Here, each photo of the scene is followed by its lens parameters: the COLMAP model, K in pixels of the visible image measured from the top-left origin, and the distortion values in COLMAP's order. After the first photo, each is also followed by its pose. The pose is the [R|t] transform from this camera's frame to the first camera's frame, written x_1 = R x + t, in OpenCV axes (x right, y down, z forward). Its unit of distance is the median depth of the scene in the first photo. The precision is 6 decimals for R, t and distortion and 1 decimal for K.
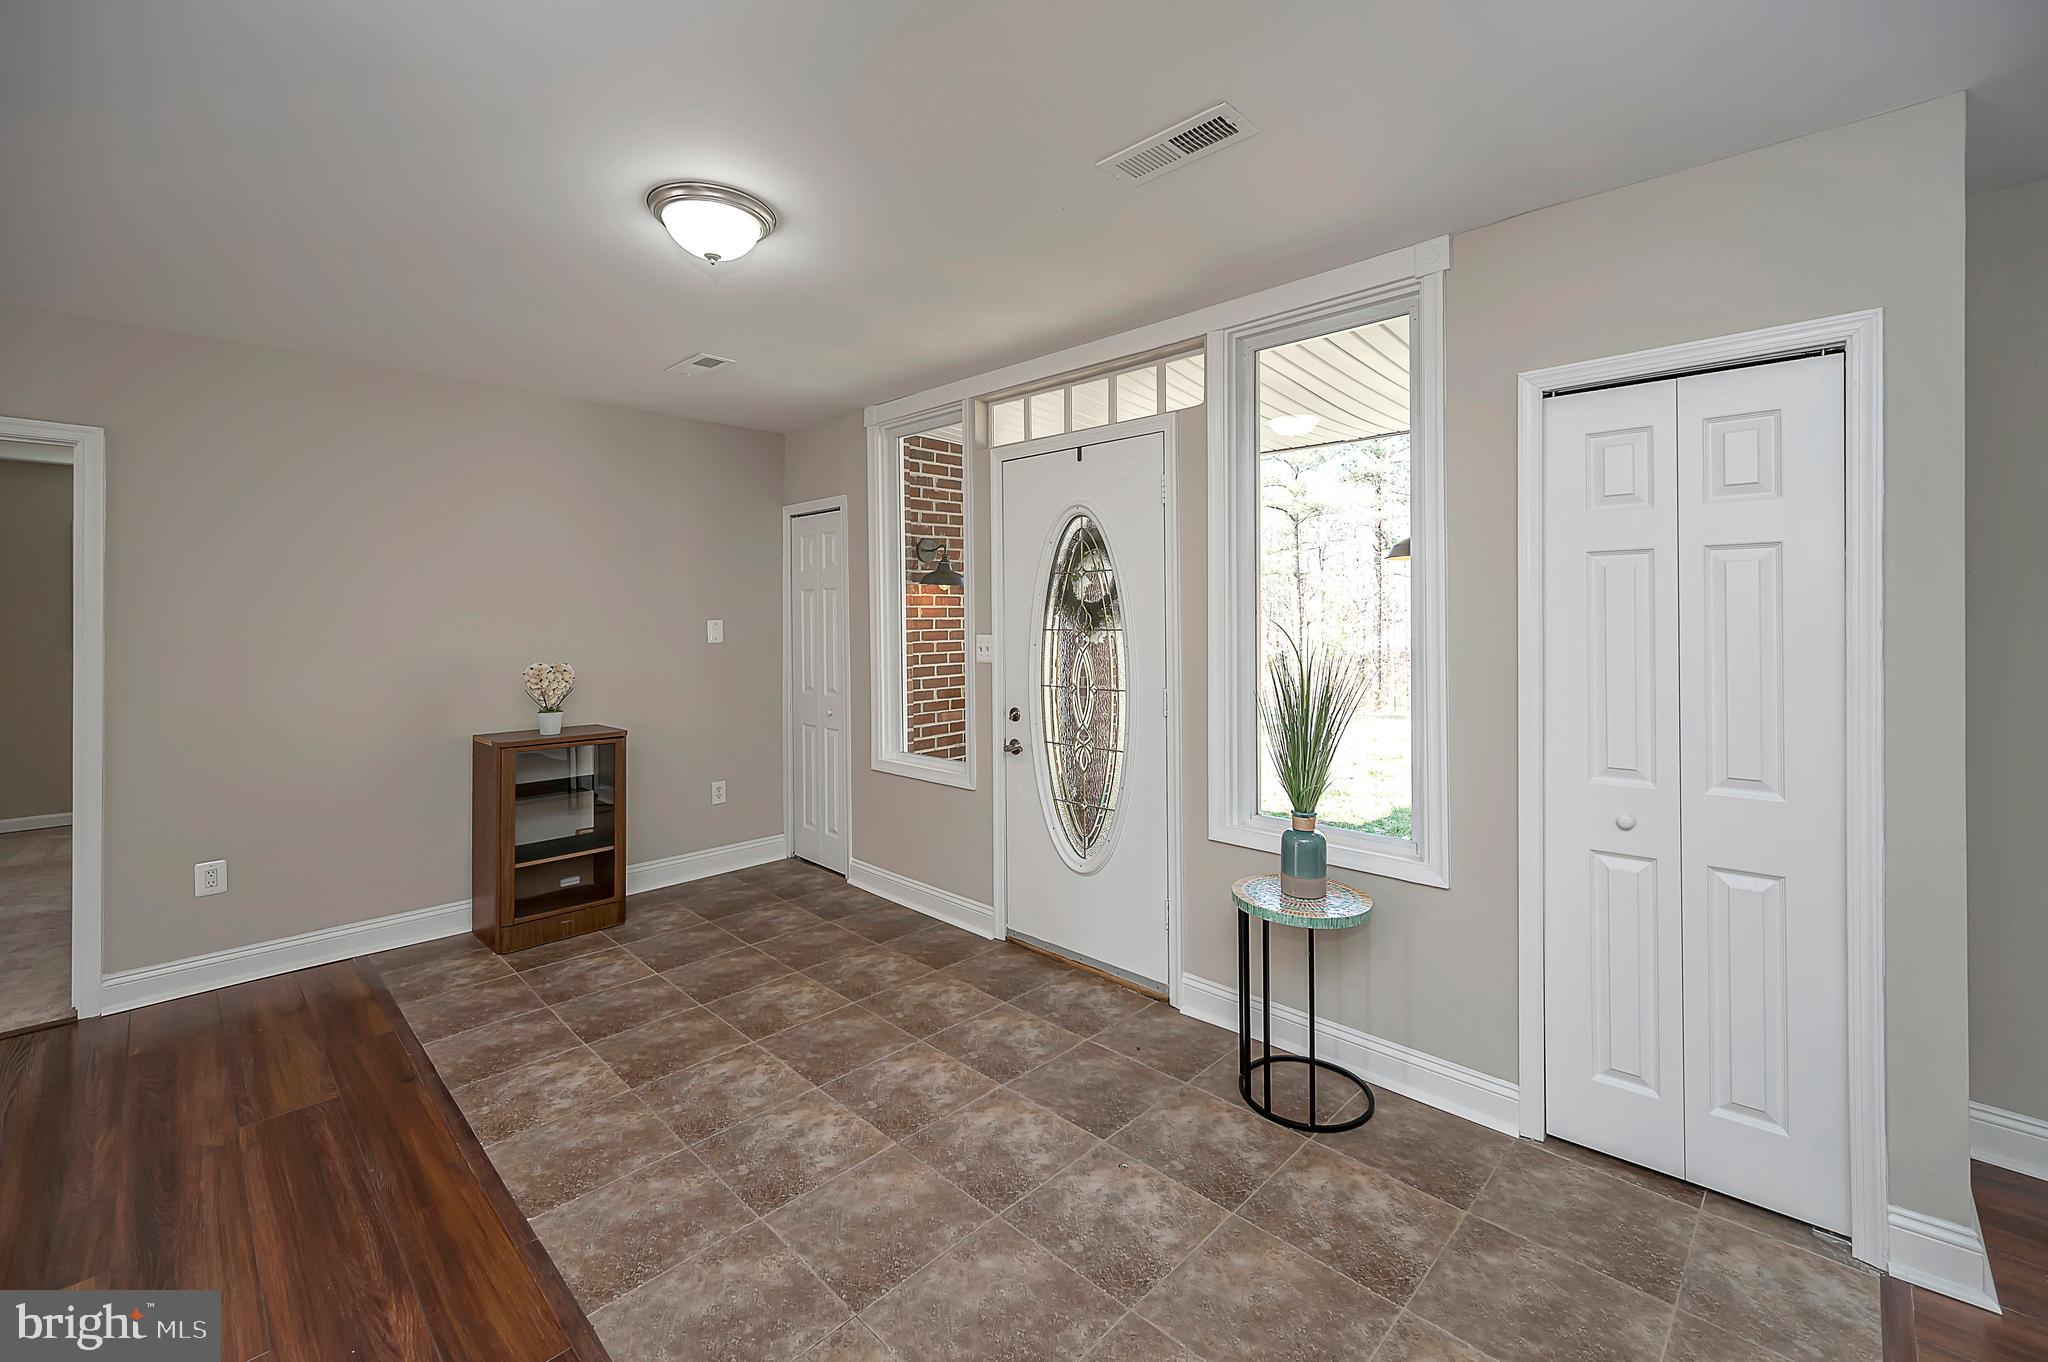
lens RADIAL K [[840.4, 0, 1030.7], [0, 840.4, 615.5], [0, 0, 1]] dist [-0.000800, -0.000567]
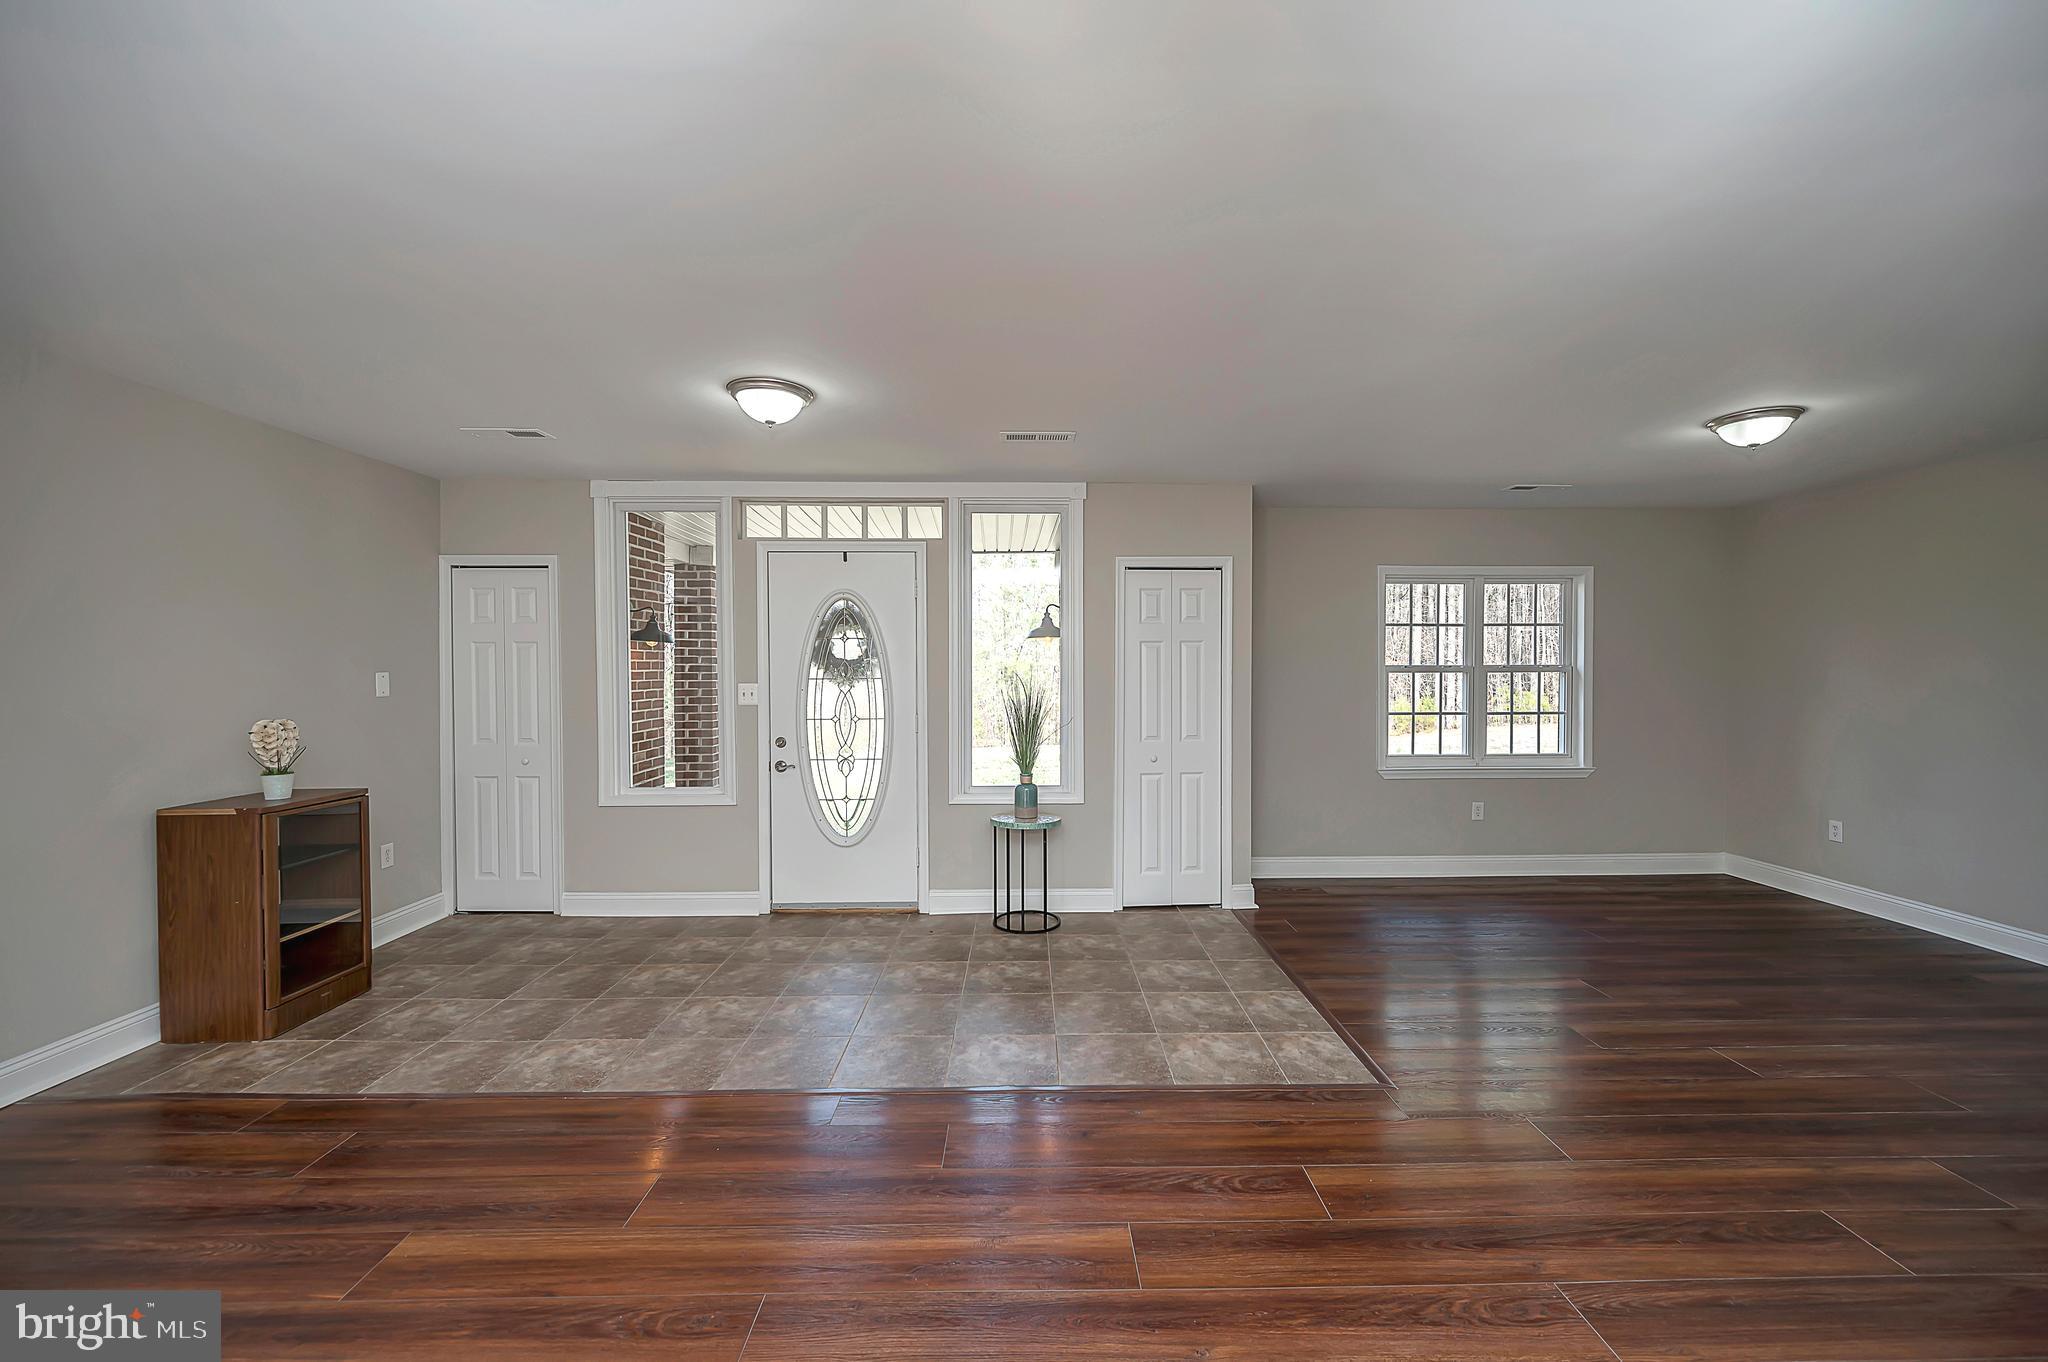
lens RADIAL K [[805.5, 0, 1035.7], [0, 805.5, 679.9], [0, 0, 1]] dist [0.001621, -0.000278]
pose [[0.704605, -0.006011, 0.709574, -0.955540], [-0.002870, 0.999932, 0.011320, 0.003021], [-0.709594, -0.010012, 0.704540, -0.288562]]
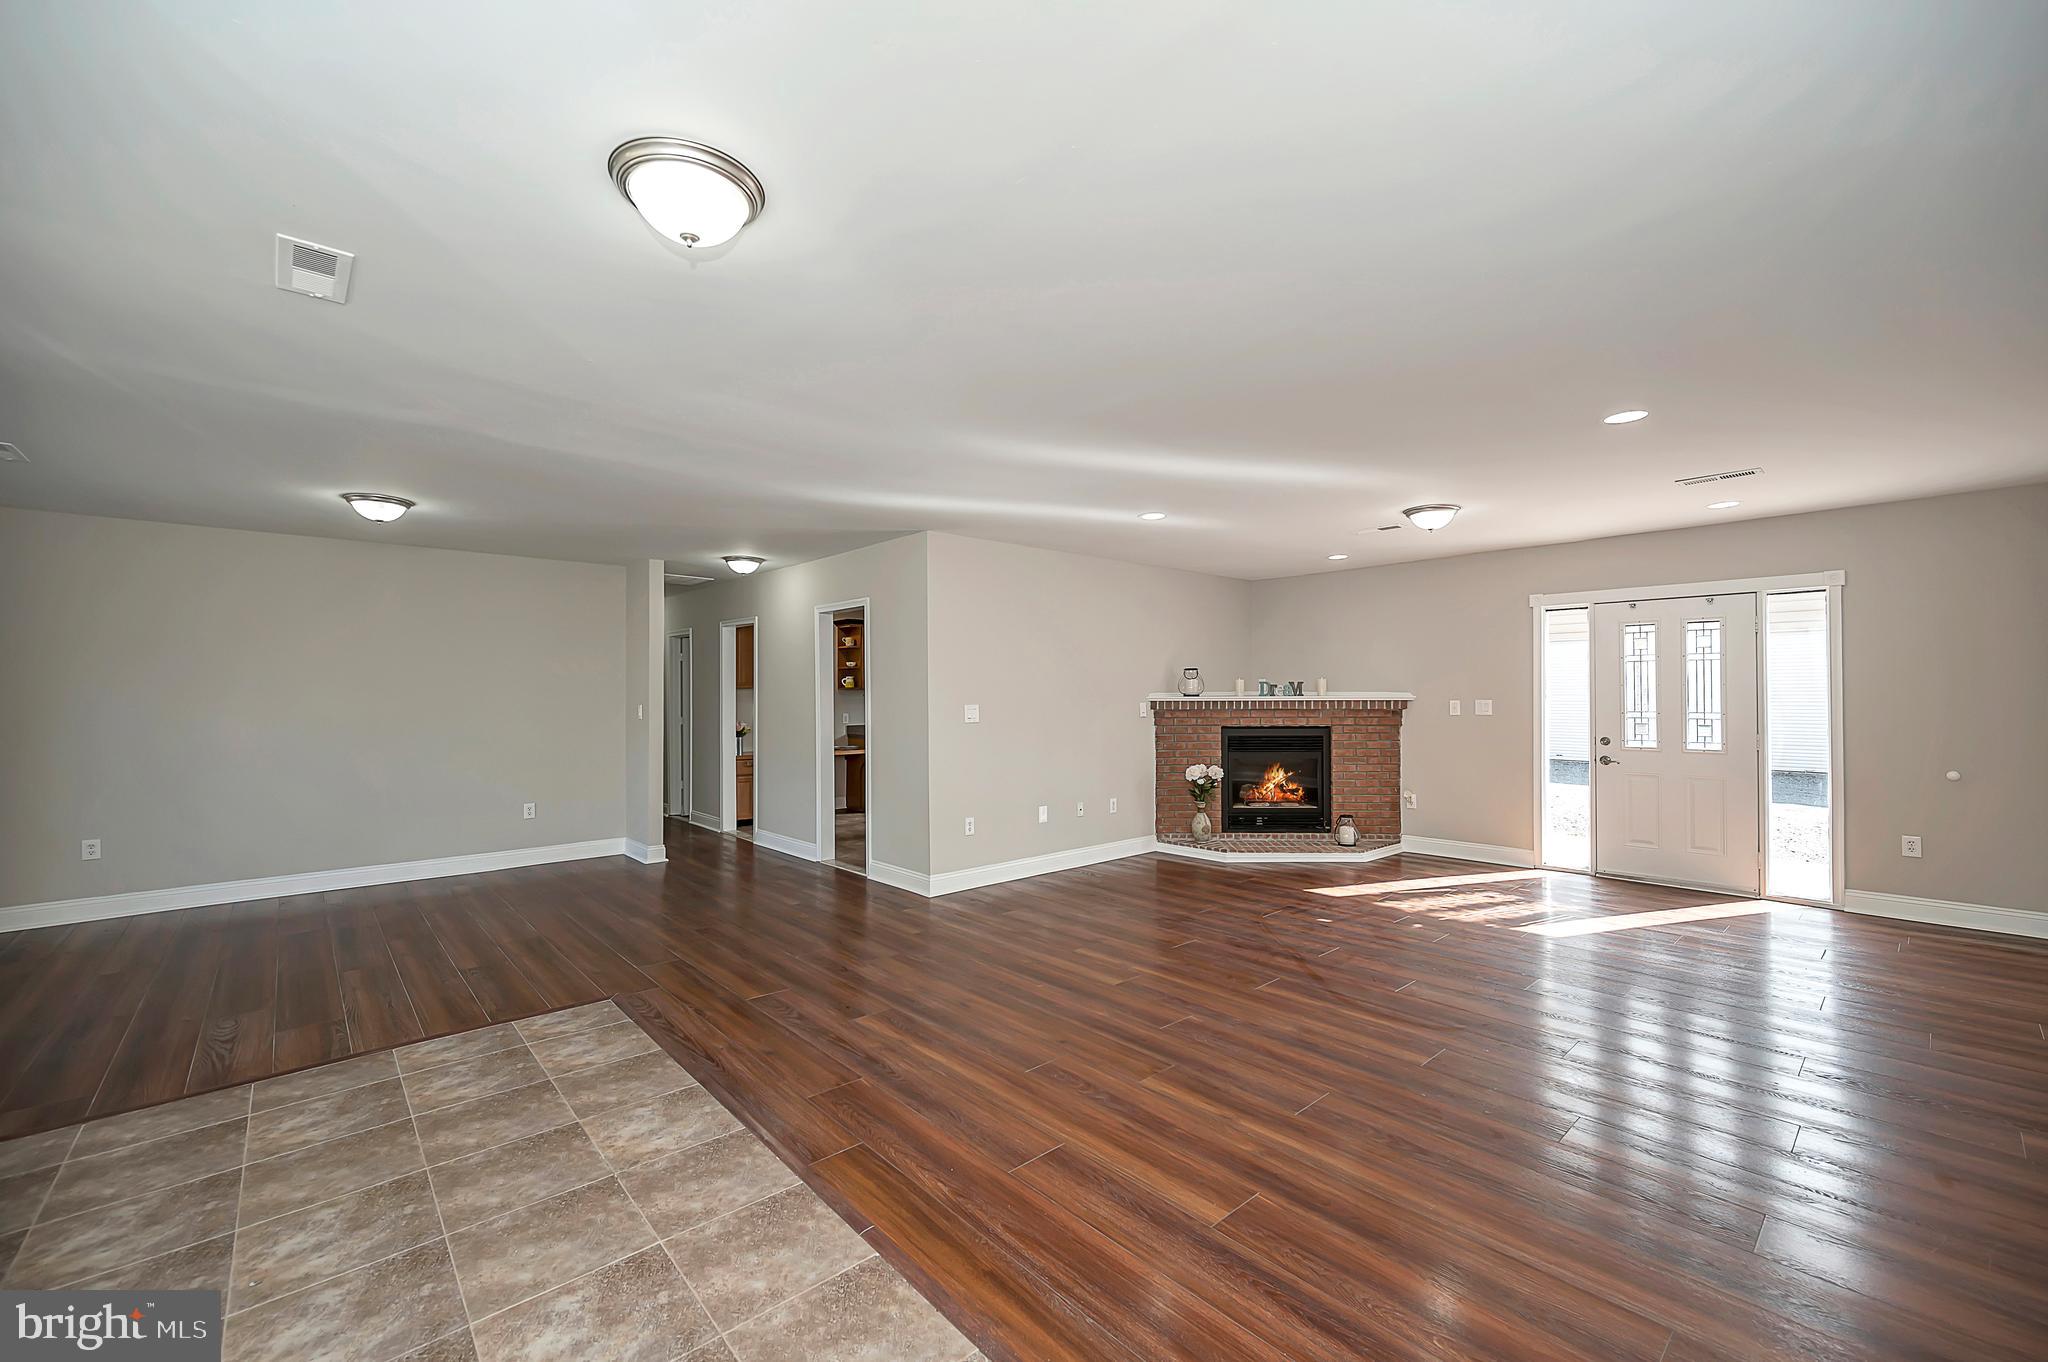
lens RADIAL K [[819.7, 0, 1024.0], [0, 819.7, 681.0], [0, 0, 1]] dist [0.000905, 0.000182]
pose [[-0.997259, 0.013223, 0.072801, -0.697767], [0.011816, 0.999736, -0.019723, 0.030961], [-0.073043, -0.018809, -0.997151, 1.624873]]
